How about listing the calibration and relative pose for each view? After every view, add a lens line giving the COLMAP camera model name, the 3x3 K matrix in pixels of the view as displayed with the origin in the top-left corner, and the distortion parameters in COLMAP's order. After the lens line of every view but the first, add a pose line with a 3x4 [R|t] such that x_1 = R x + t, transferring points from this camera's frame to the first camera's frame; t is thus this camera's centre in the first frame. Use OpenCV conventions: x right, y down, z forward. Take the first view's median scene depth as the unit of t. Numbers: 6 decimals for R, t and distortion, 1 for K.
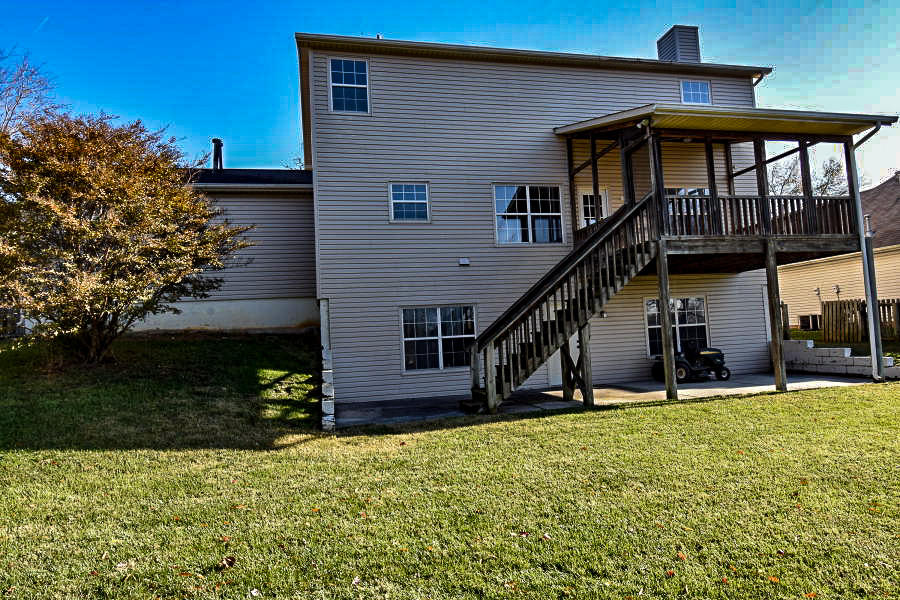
lens RADIAL K [[565.9, 0, 448.7], [0, 565.9, 298.4], [0, 0, 1]] dist [0.002638, -0.002217]
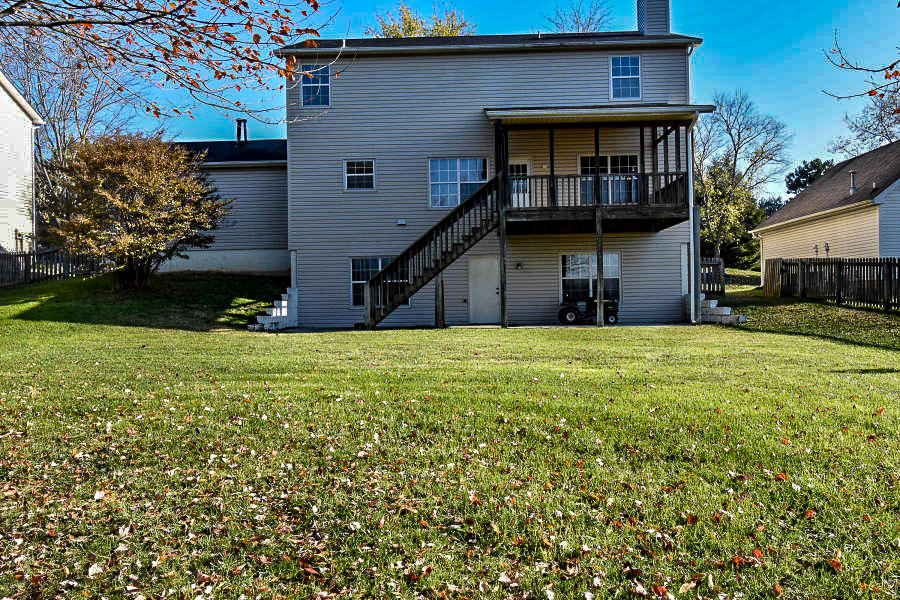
lens RADIAL K [[767.2, 0, 450.8], [0, 767.2, 300.6], [0, 0, 1]] dist [0.007156, 0.008152]
pose [[0.966643, 0.032040, -0.254115, 0.721648], [-0.013795, 0.997218, 0.073259, -0.021667], [0.255755, -0.067310, 0.964395, -0.798477]]
